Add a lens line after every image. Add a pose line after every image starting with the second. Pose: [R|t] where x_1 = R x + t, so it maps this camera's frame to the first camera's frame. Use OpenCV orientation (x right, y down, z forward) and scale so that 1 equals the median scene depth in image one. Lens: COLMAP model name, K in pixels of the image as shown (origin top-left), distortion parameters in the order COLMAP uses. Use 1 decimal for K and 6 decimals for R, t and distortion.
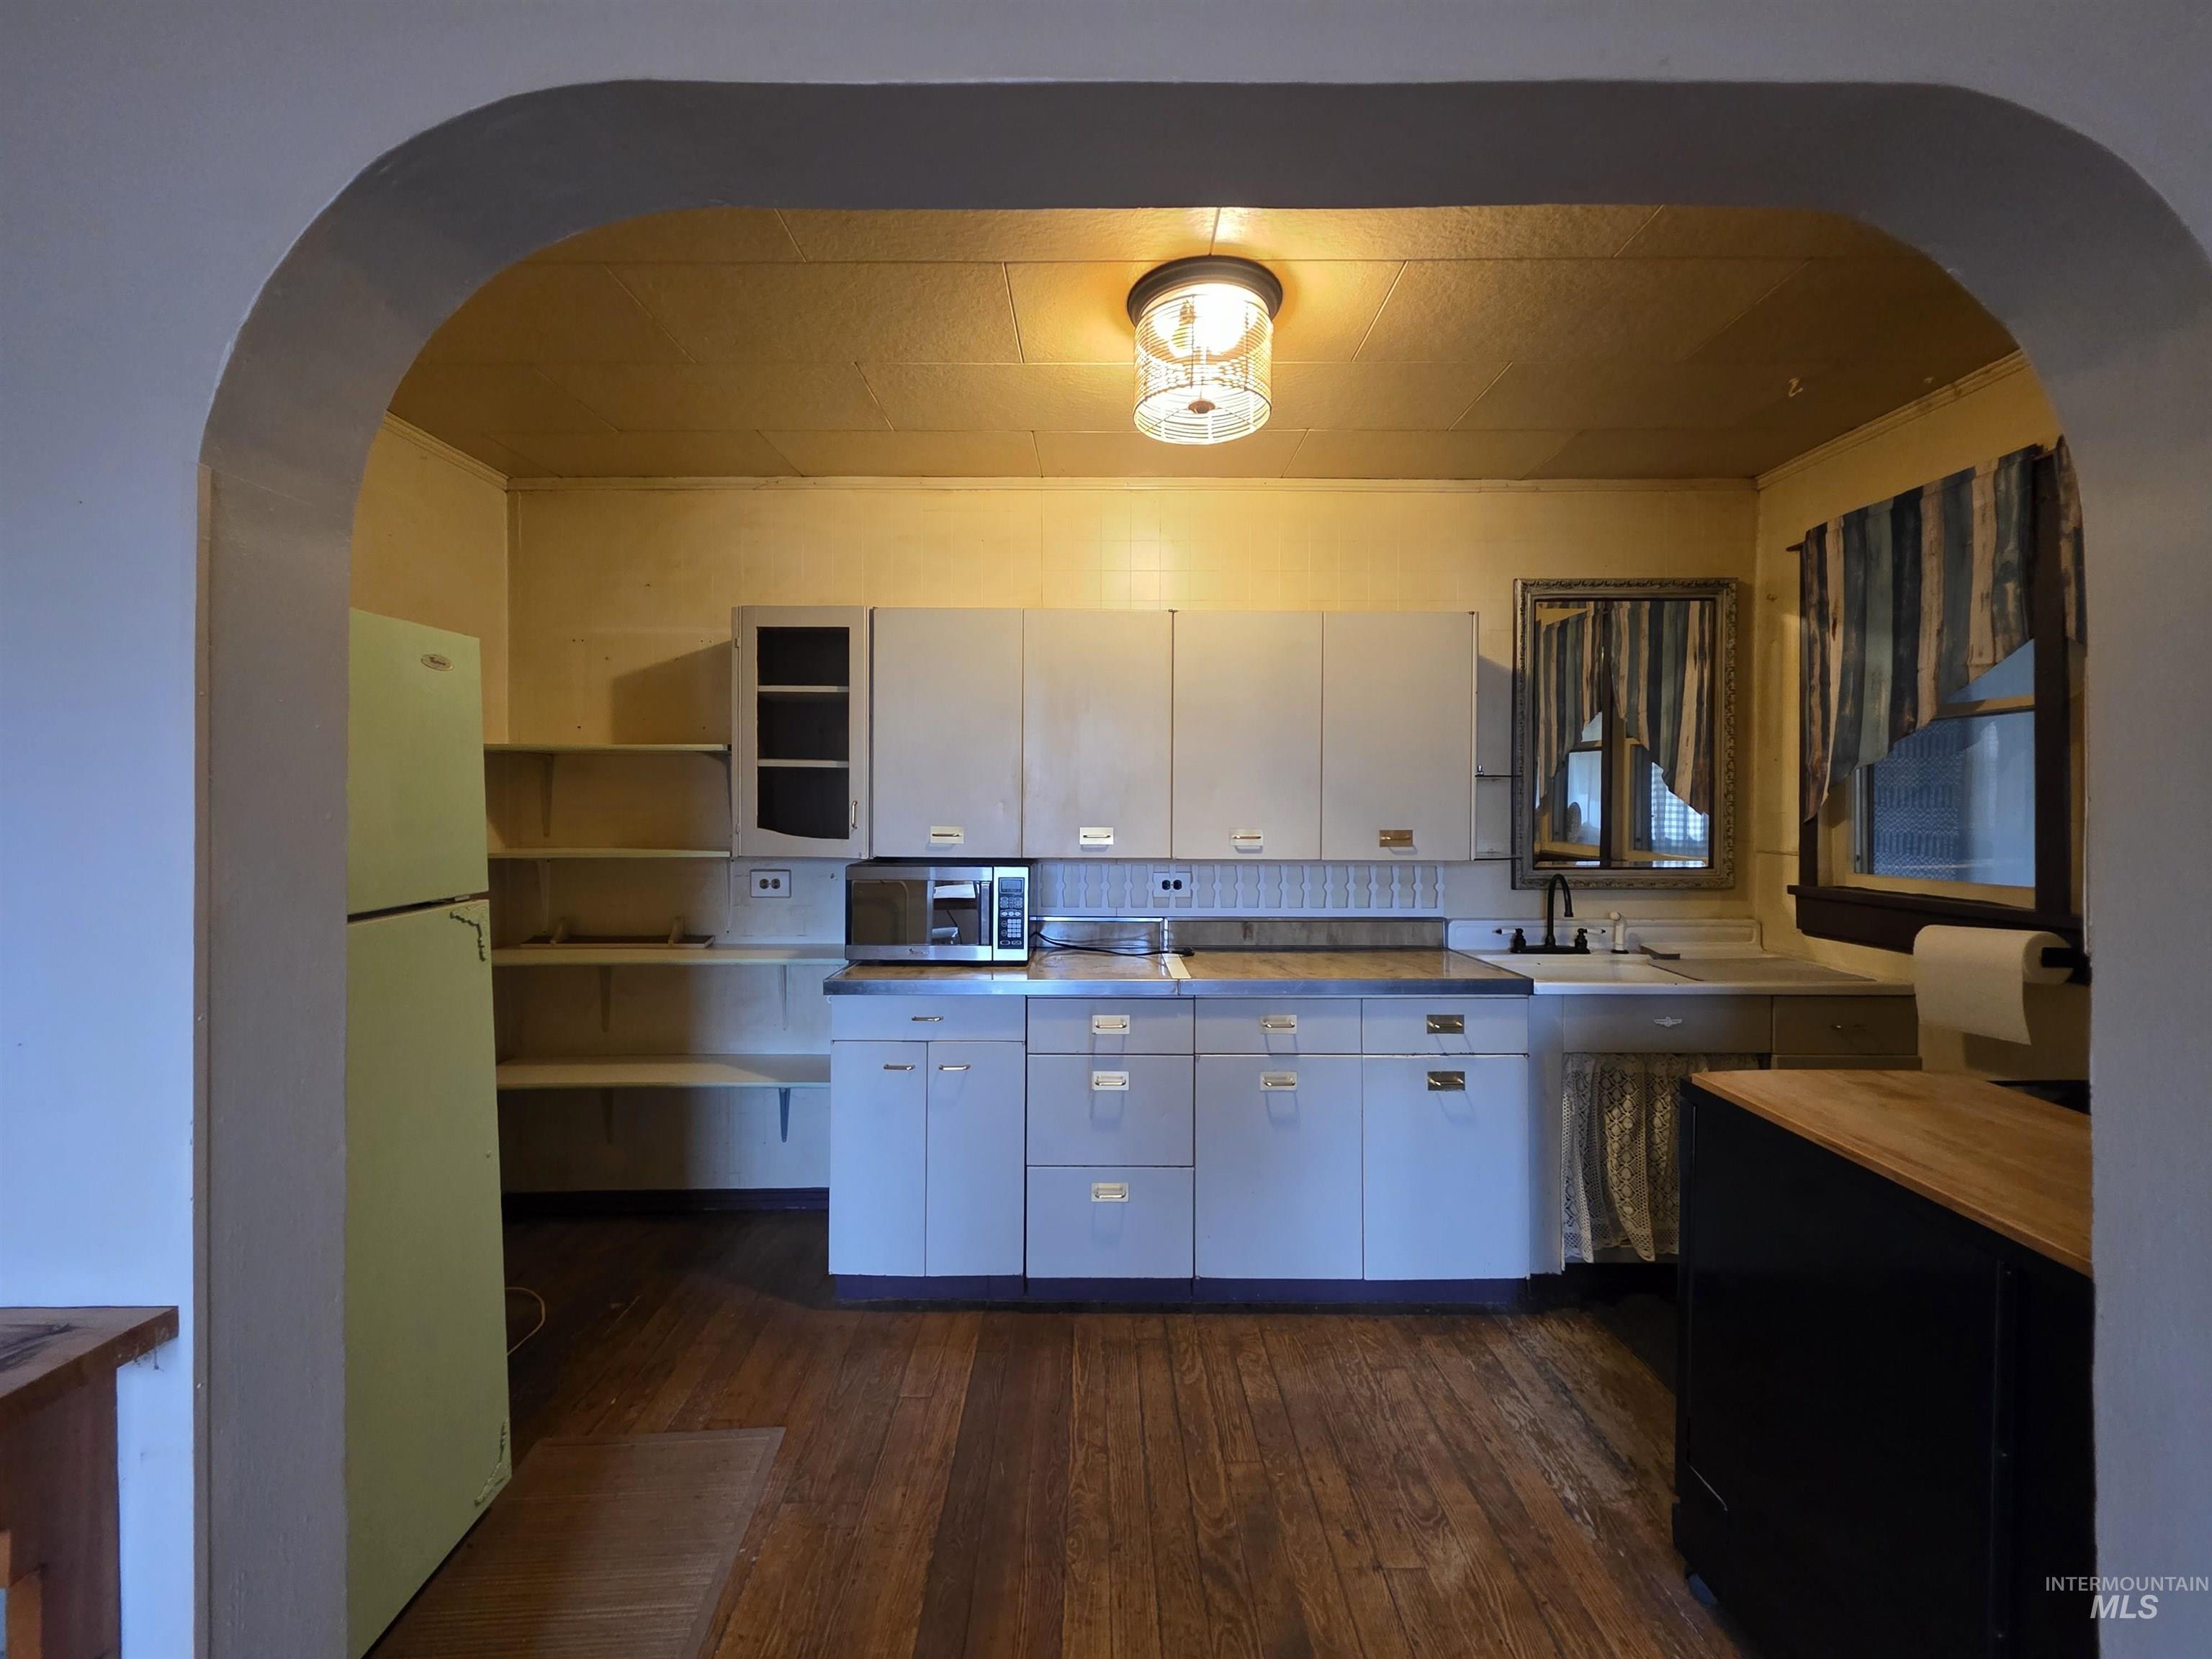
lens RADIAL K [[872.9, 0, 1105.9], [0, 872.9, 817.2], [0, 0, 1]] dist [0.001220, -0.000247]
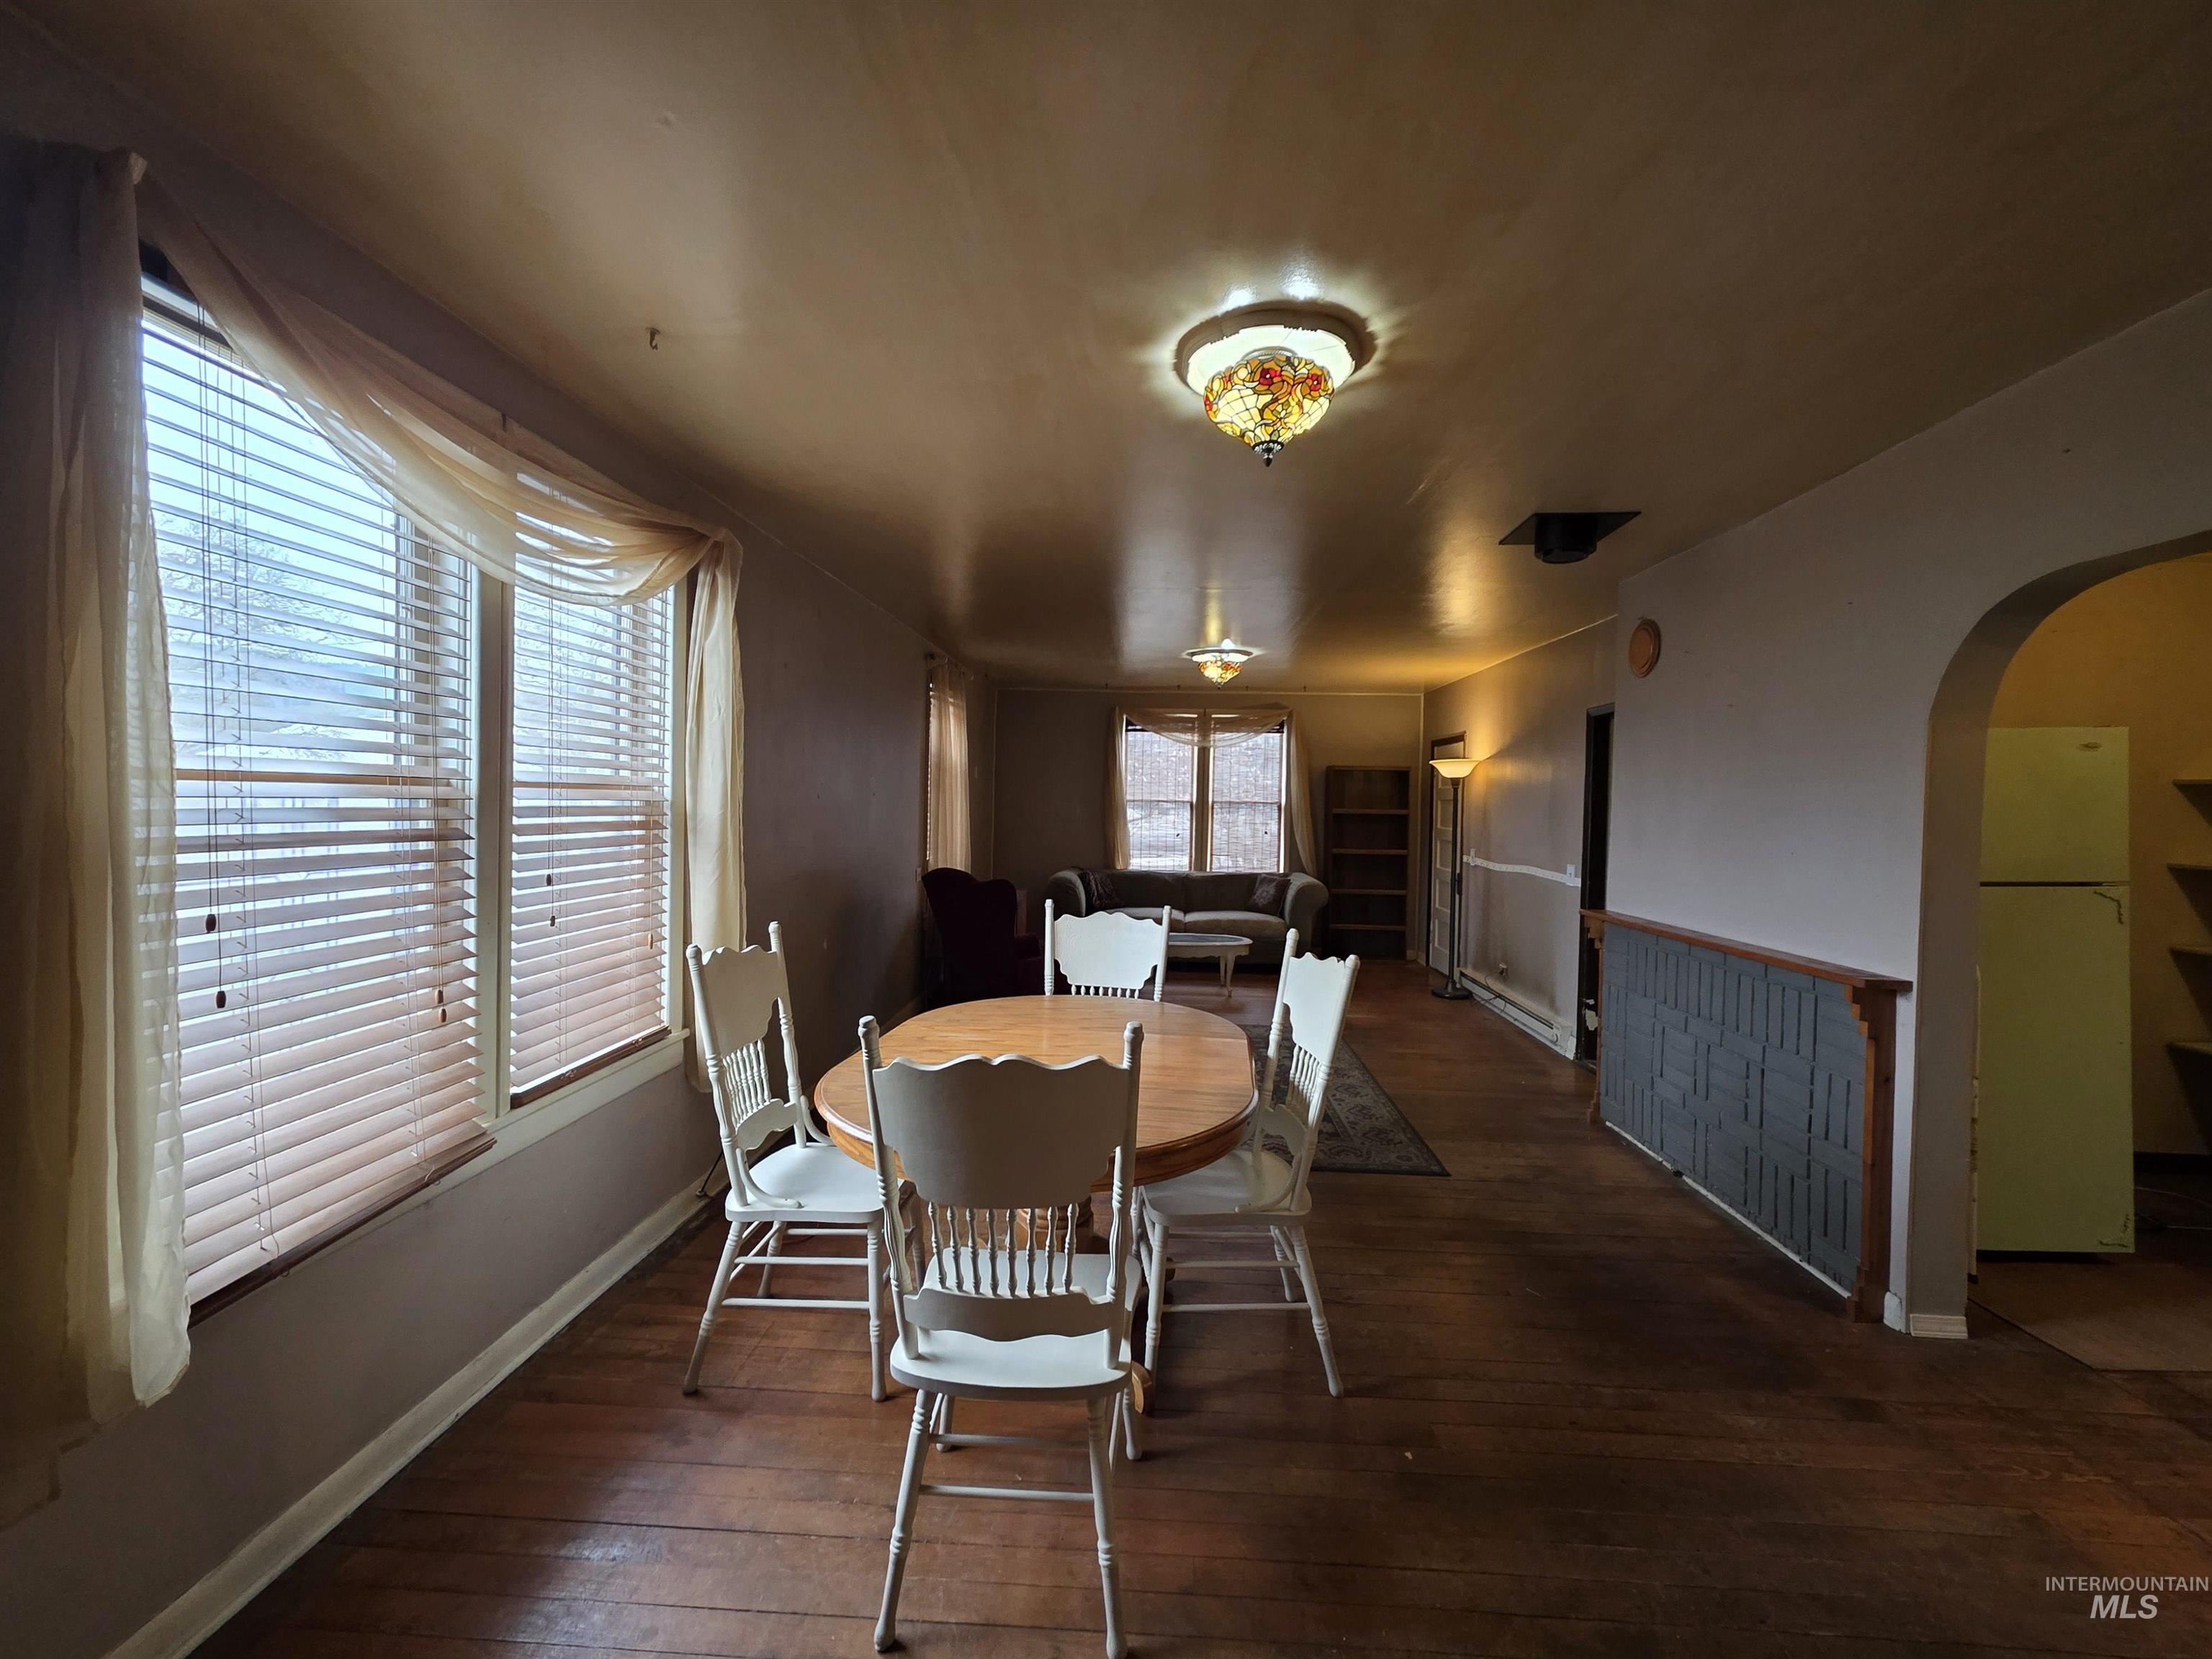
lens RADIAL K [[863.9, 0, 1106.5], [0, 863.9, 817.4], [0, 0, 1]] dist [0.001895, 0.000172]
pose [[-0.070654, 0.014461, -0.997396, 0.707180], [-0.028900, 0.999445, 0.016538, -0.005247], [0.997082, 0.029993, -0.070197, -0.535598]]
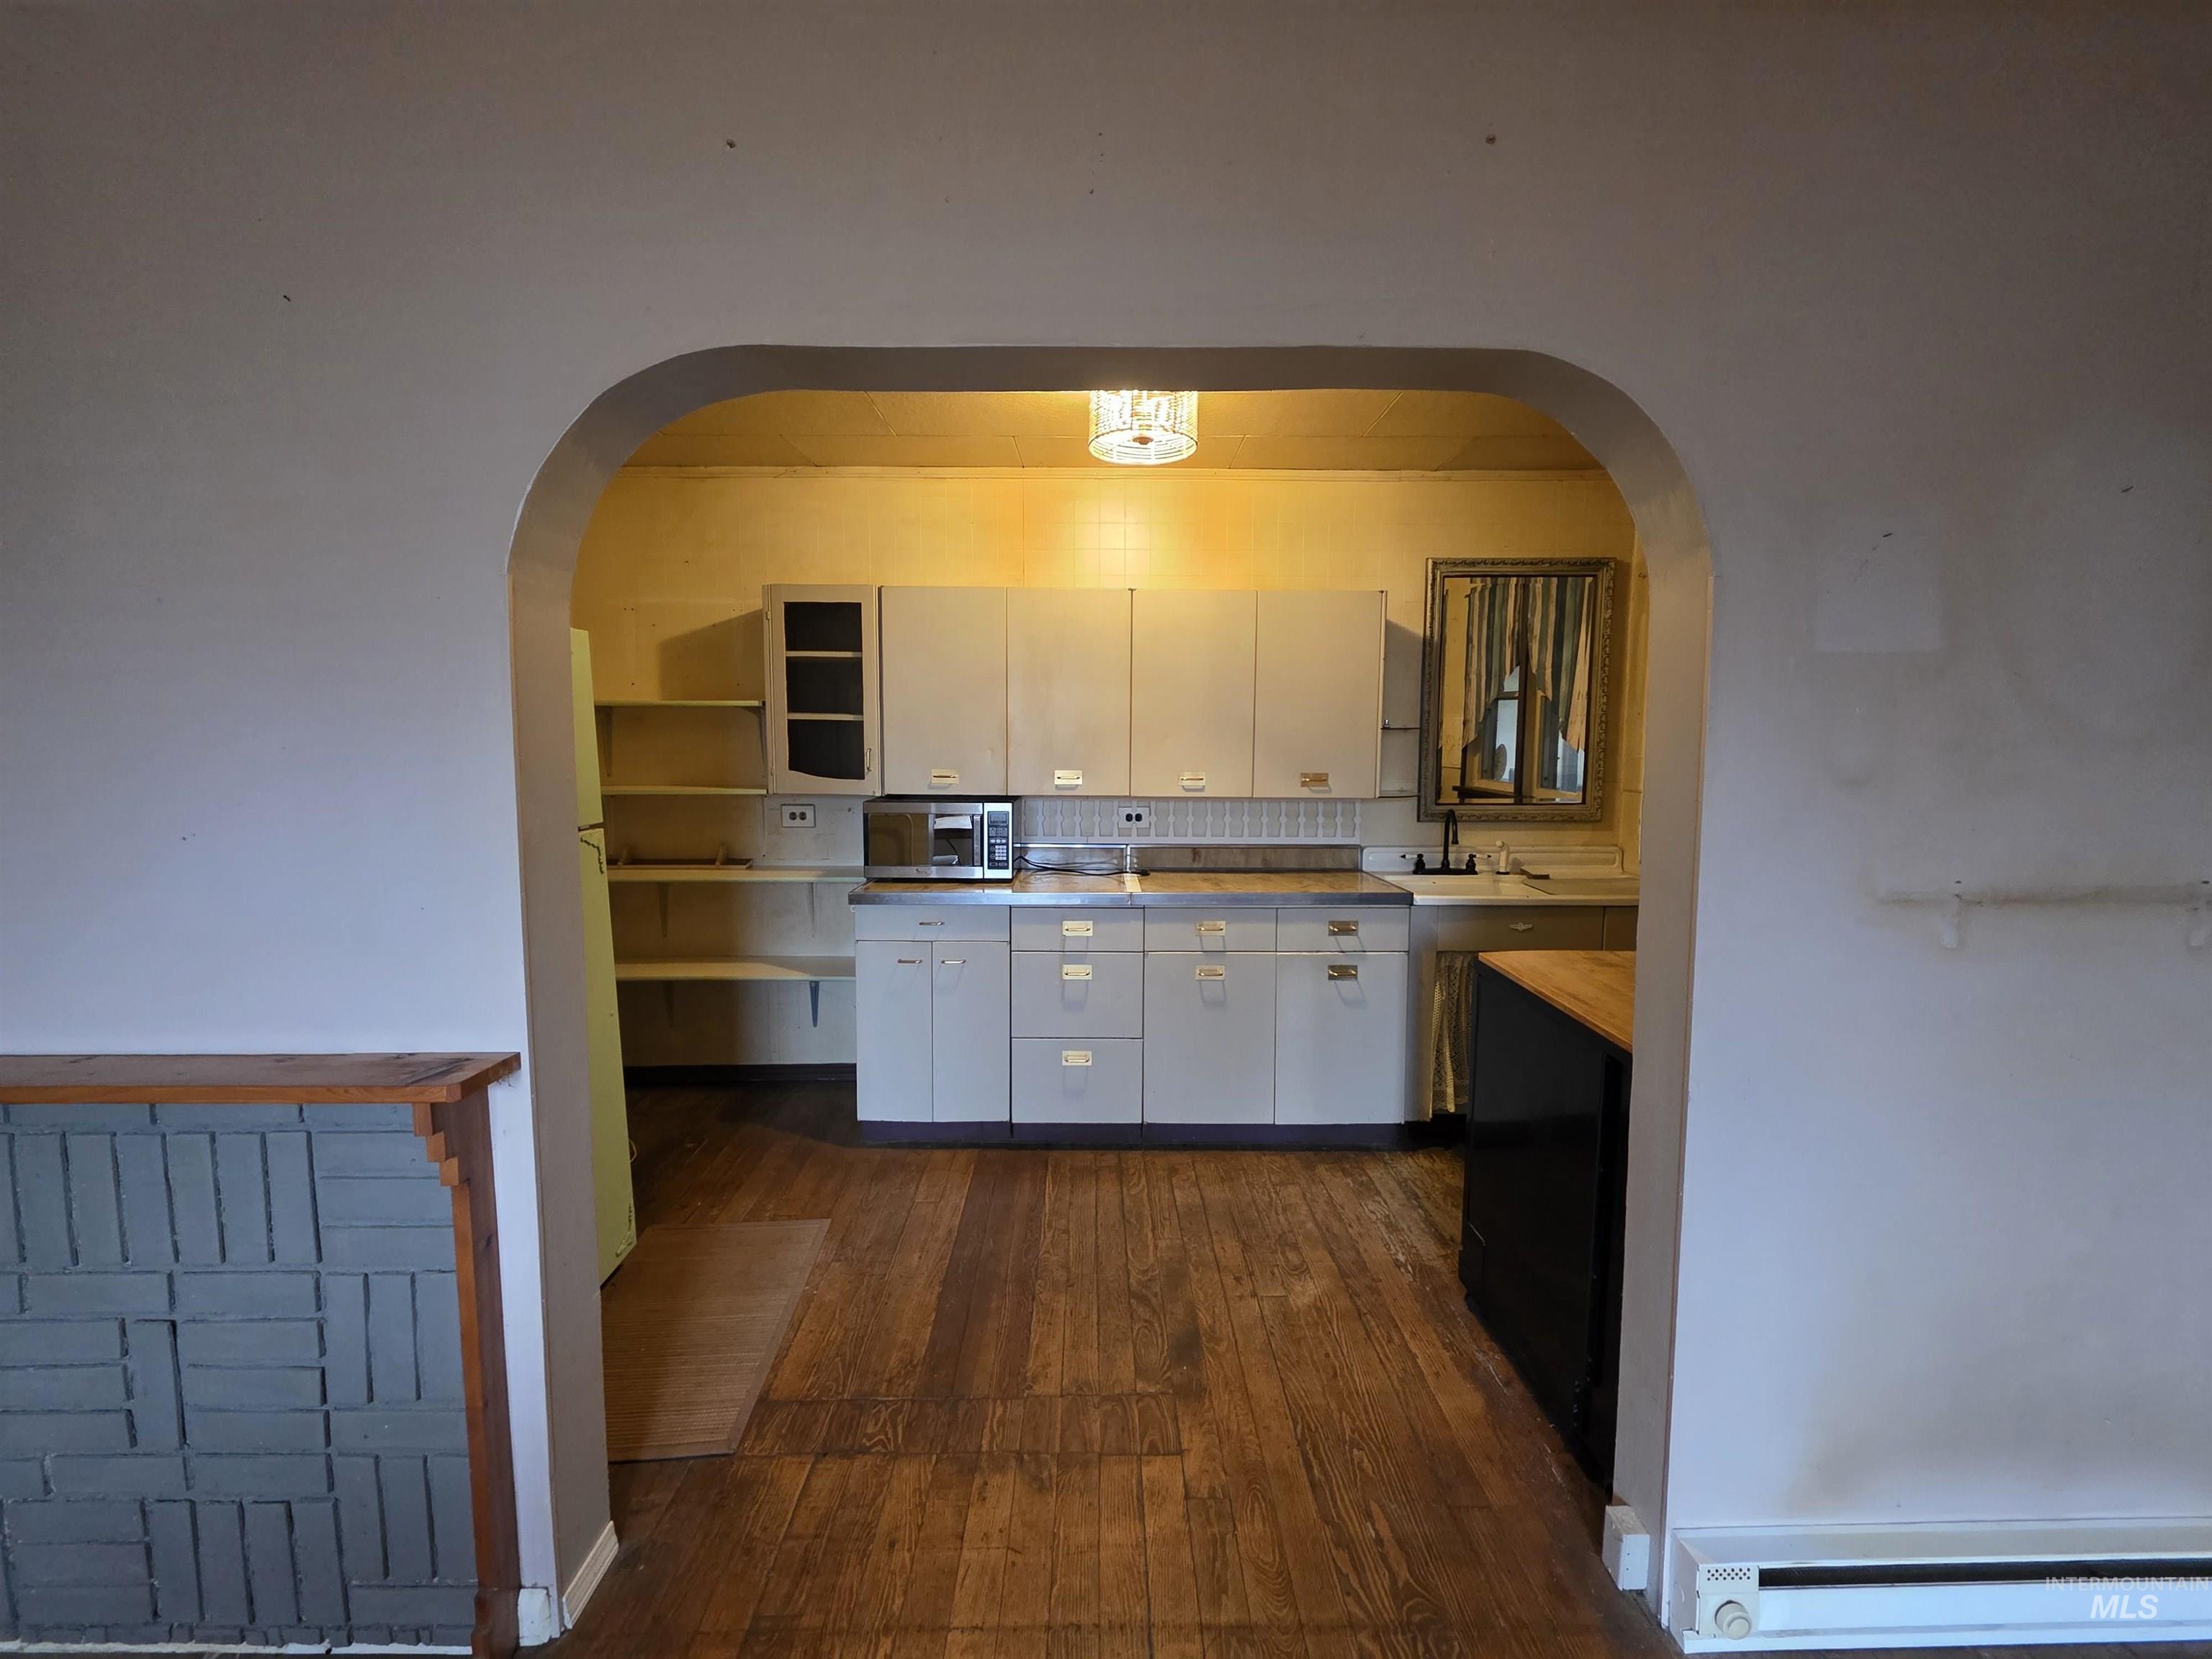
lens RADIAL K [[863.9, 0, 1106.5], [0, 863.9, 817.4], [0, 0, 1]] dist [0.001895, 0.000172]
pose [[0.999992, 0.001407, 0.003795, 0.041264], [-0.001702, 0.996888, 0.078808, -0.019334], [-0.003672, -0.078813, 0.996883, -0.222003]]
